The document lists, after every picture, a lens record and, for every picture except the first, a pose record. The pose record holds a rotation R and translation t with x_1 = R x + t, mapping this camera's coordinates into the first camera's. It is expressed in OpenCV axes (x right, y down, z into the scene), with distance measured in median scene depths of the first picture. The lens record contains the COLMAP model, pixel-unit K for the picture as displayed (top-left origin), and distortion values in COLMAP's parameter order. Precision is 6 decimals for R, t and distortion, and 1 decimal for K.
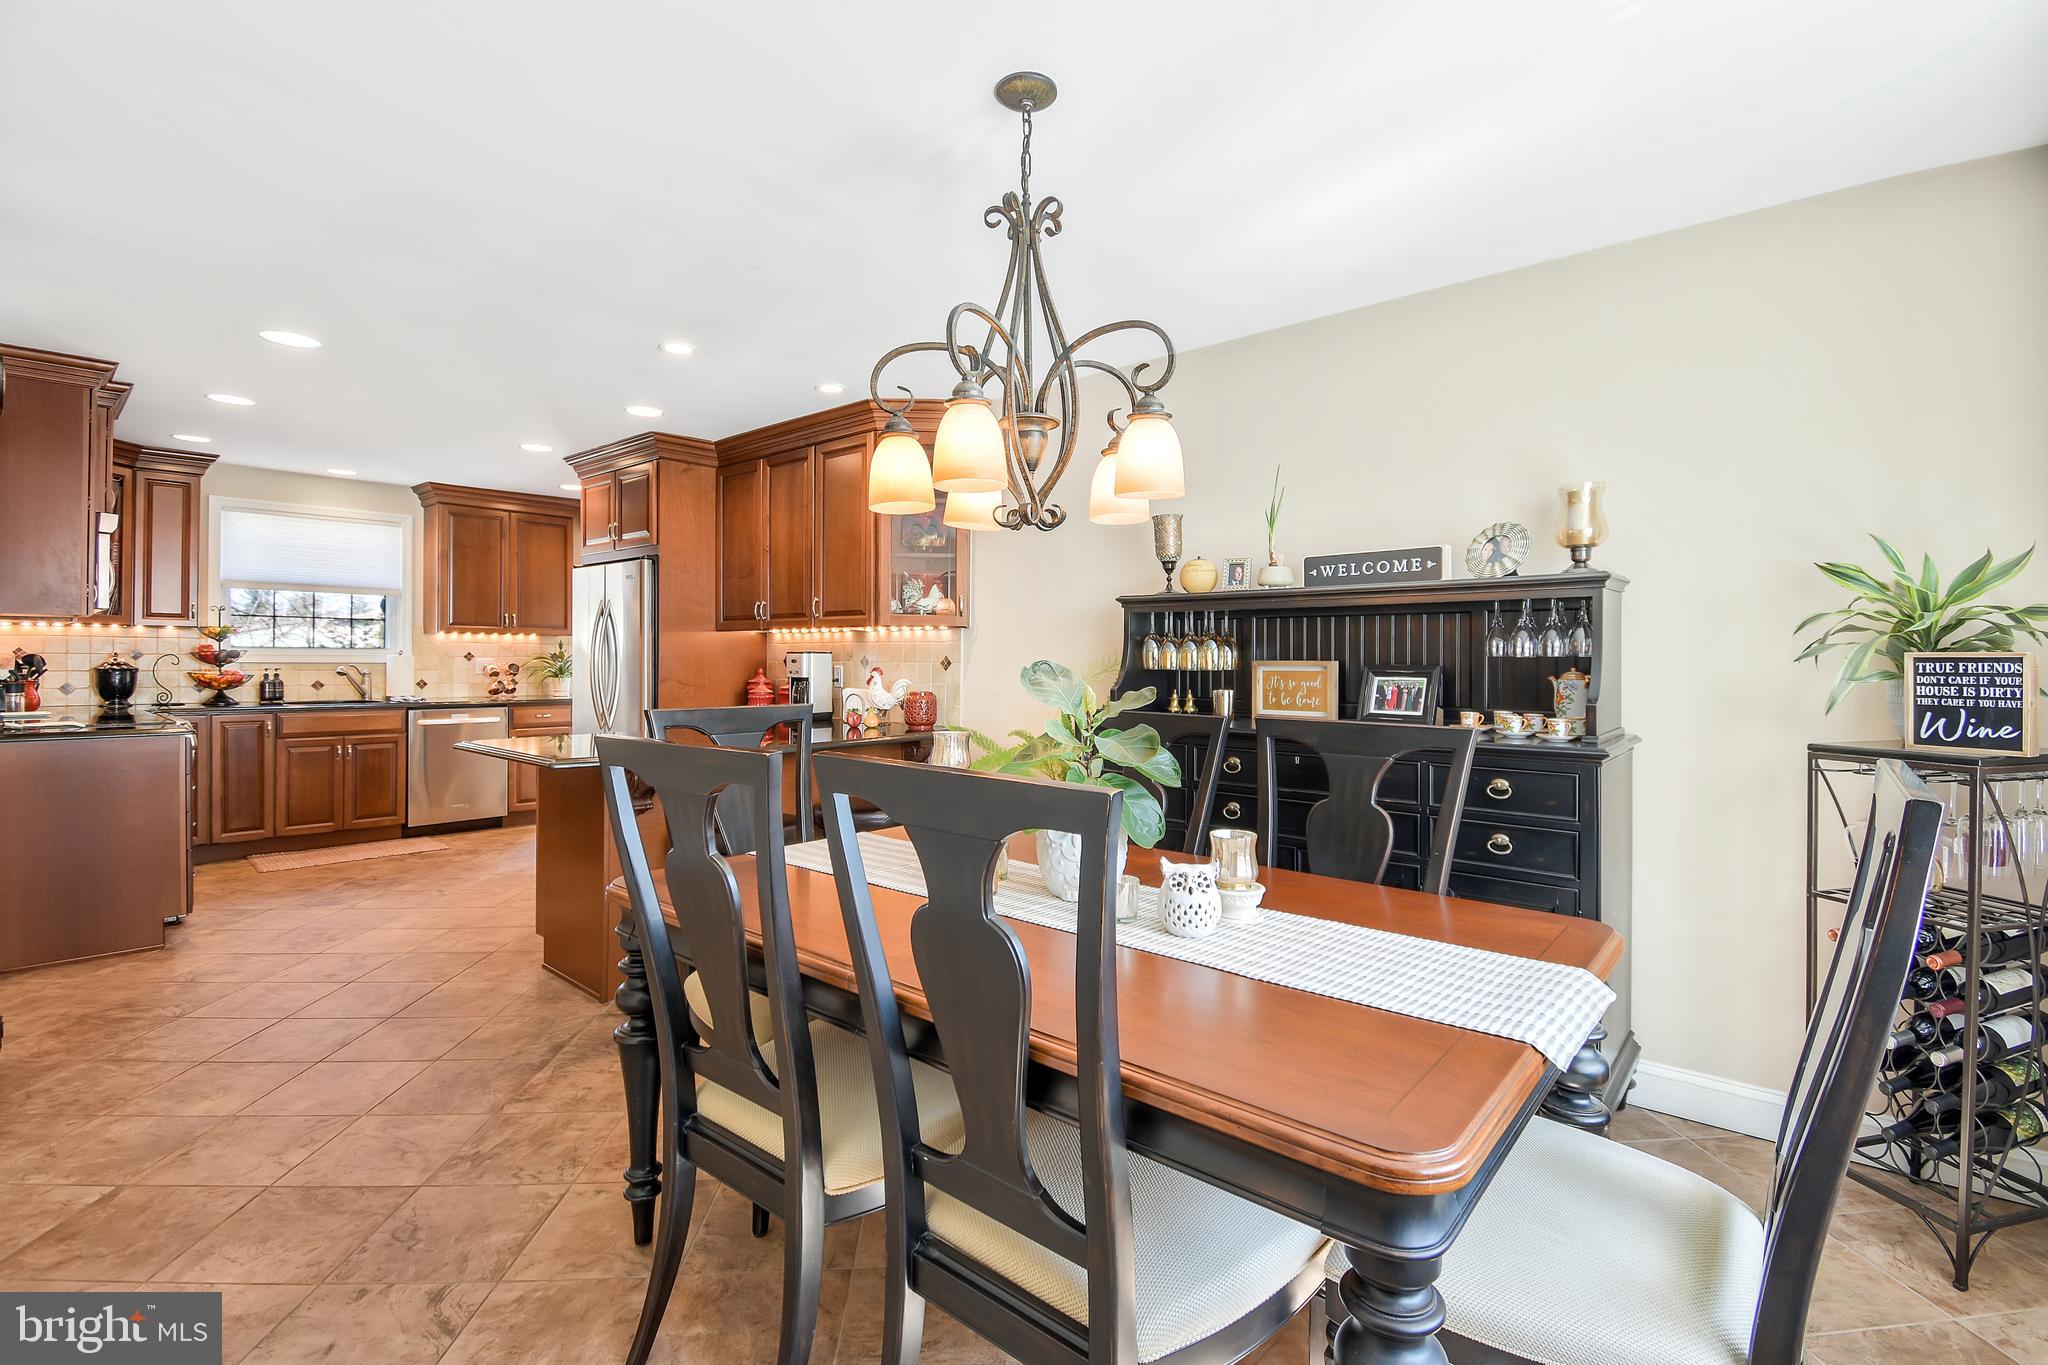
lens RADIAL K [[918.9, 0, 1057.1], [0, 918.9, 647.5], [0, 0, 1]] dist [-0.004313, -0.011076]
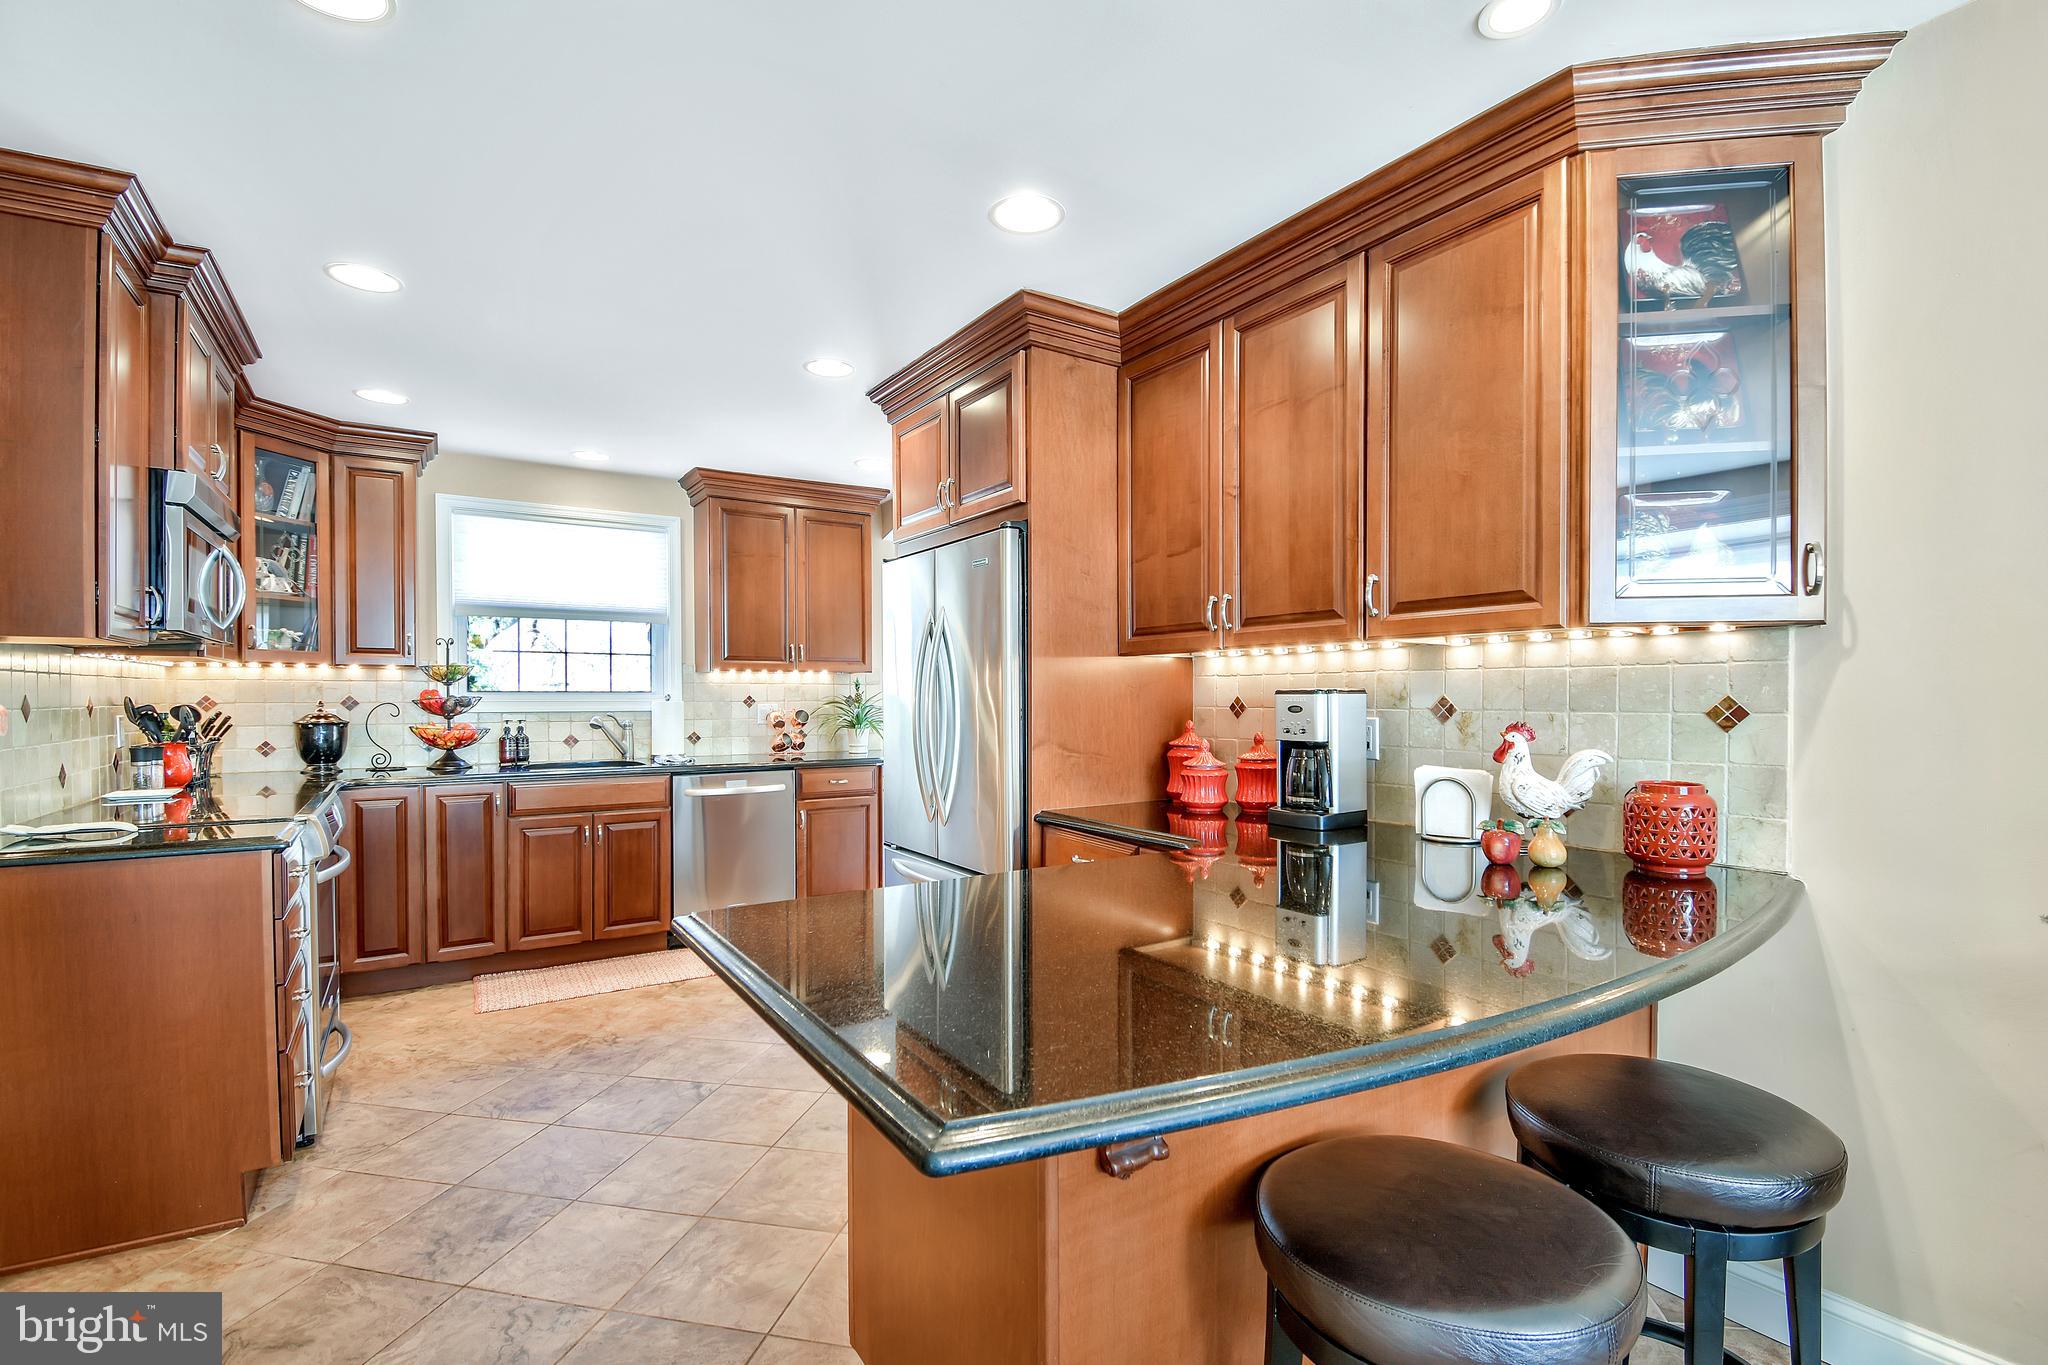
lens RADIAL K [[918.9, 0, 1056.9], [0, 918.9, 691.6], [0, 0, 1]] dist [-0.004313, -0.011076]
pose [[0.964473, -0.010122, -0.263988, -0.233284], [0.011885, 0.999916, 0.005081, 0.000916], [0.263914, -0.008038, 0.964513, 0.398664]]
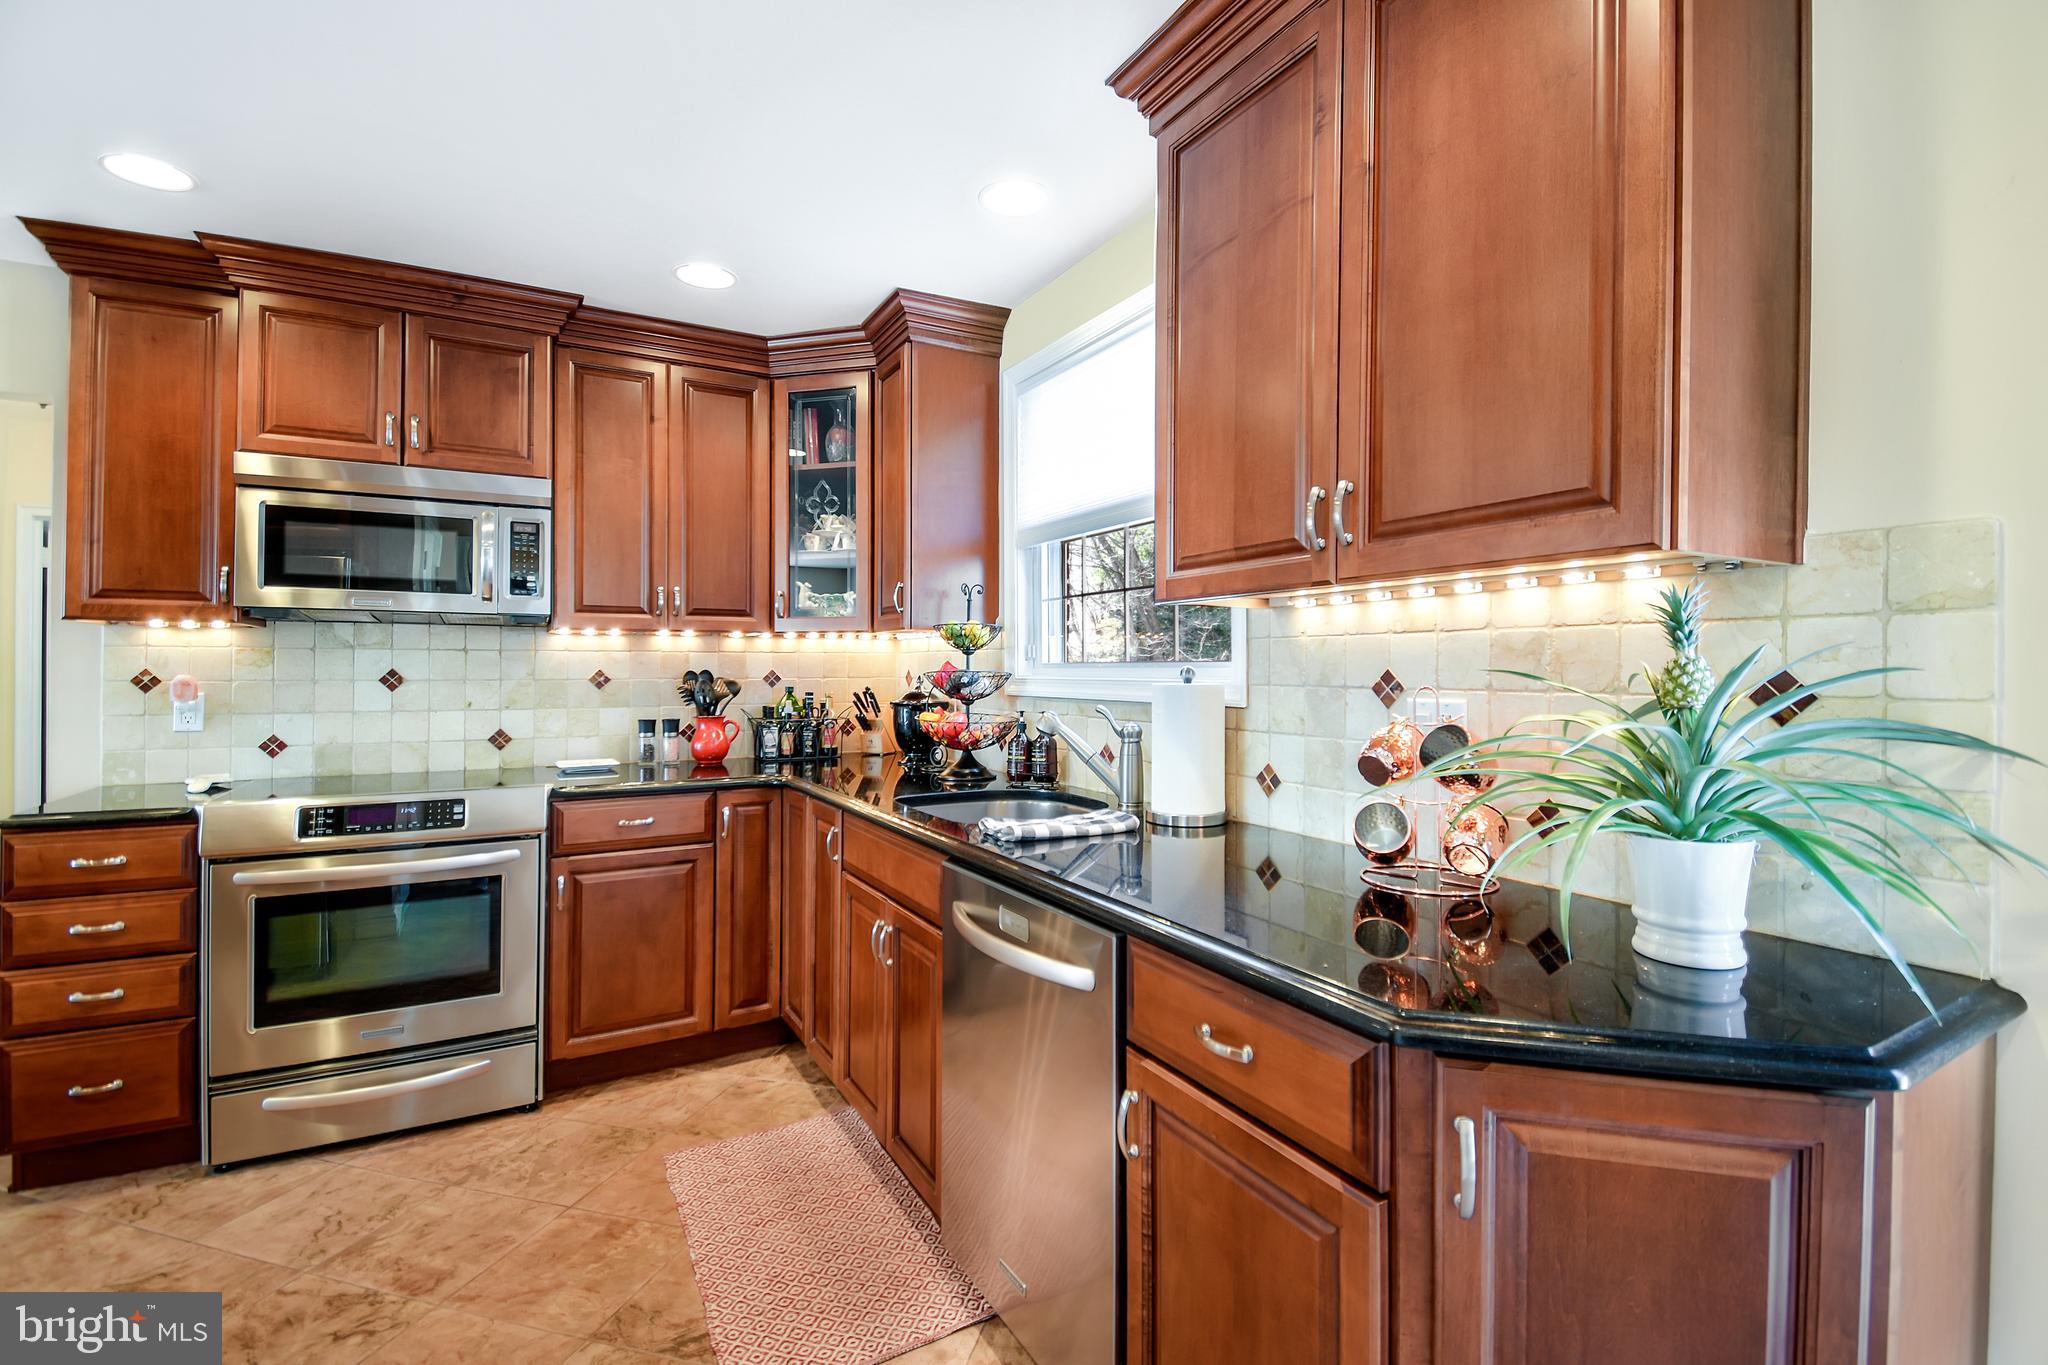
lens RADIAL K [[918.9, 0, 1042.2], [0, 918.9, 668.4], [0, 0, 1]] dist [-0.004313, -0.011076]
pose [[-0.339982, -0.001317, -0.940431, -0.457935], [0.012717, 0.999901, -0.005997, 0.005795], [0.940346, -0.013998, -0.339932, 1.209825]]
